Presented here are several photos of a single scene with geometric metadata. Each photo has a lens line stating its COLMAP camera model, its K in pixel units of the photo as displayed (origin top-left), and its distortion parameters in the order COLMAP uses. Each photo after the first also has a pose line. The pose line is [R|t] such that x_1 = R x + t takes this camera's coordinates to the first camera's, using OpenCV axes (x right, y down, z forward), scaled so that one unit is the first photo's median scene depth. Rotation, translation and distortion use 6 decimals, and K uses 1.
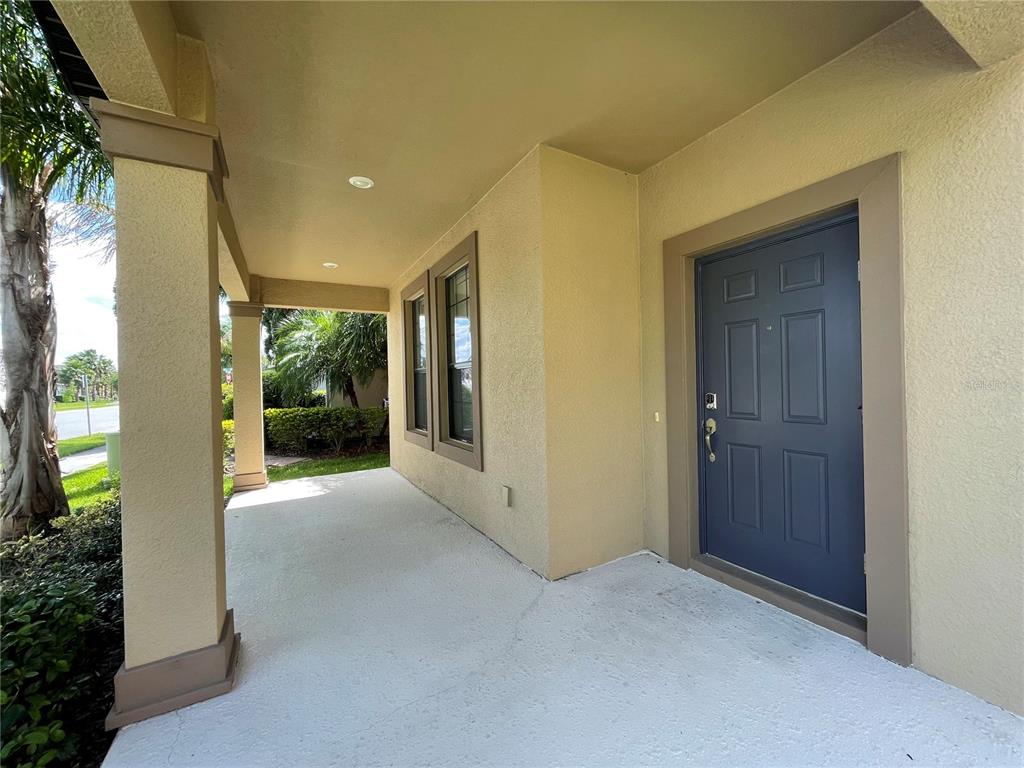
lens RADIAL K [[411.4, 0, 512.0], [0, 411.4, 384.0], [0, 0, 1]] dist [-0.002563, -0.000068]
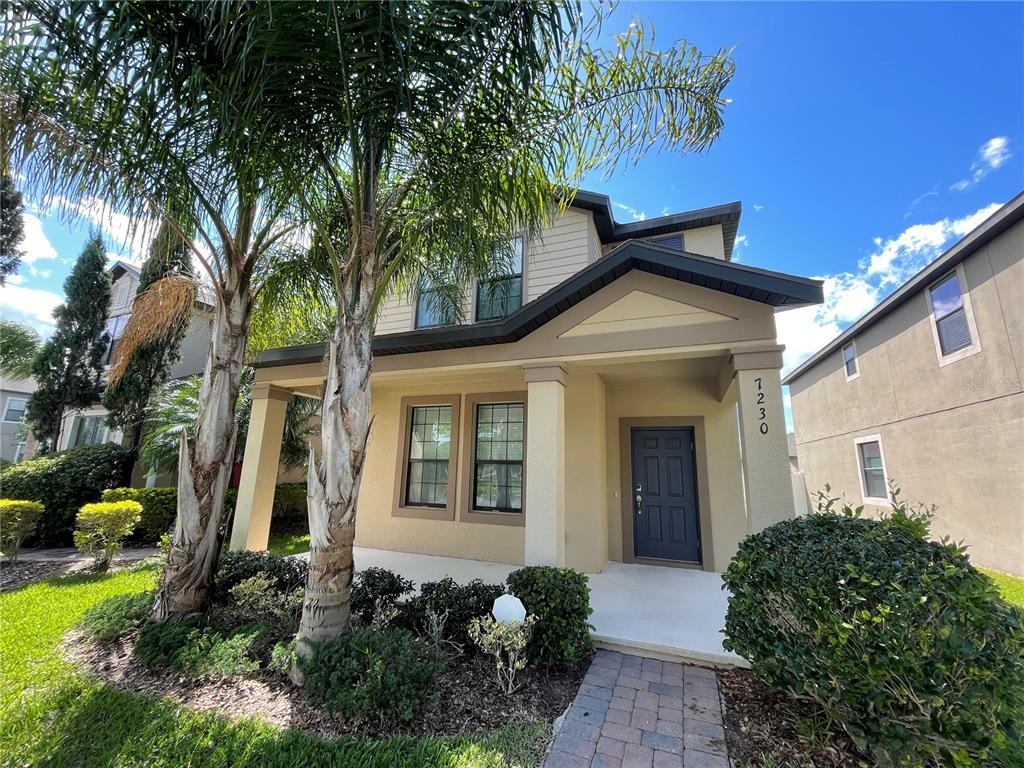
lens RADIAL K [[411.4, 0, 512.0], [0, 411.4, 384.0], [0, 0, 1]] dist [-0.002563, -0.000068]
pose [[0.774287, 0.177914, 0.607311, -1.493679], [-0.044126, 0.972510, -0.228642, 0.030126], [-0.631295, 0.150236, 0.760852, -0.411004]]
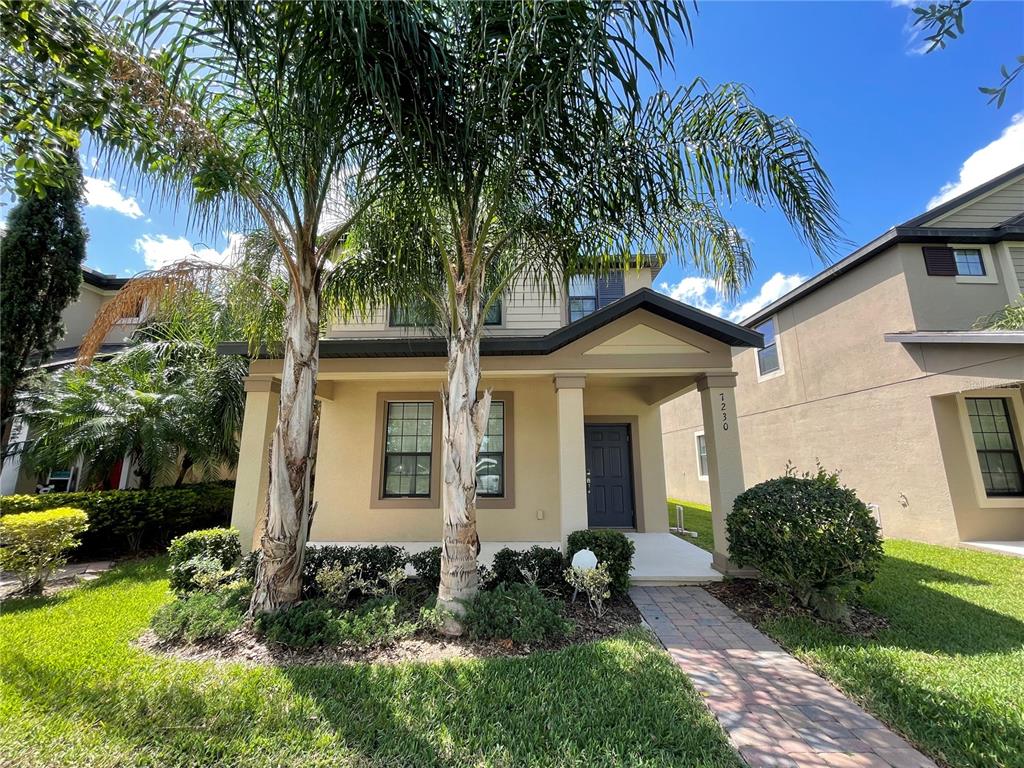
lens RADIAL K [[411.4, 0, 512.0], [0, 411.4, 384.0], [0, 0, 1]] dist [-0.002563, -0.000068]
pose [[0.510451, 0.193609, 0.837828, -2.182878], [-0.006625, 0.975180, -0.221313, 0.072996], [-0.859881, 0.107419, 0.499064, -0.078755]]
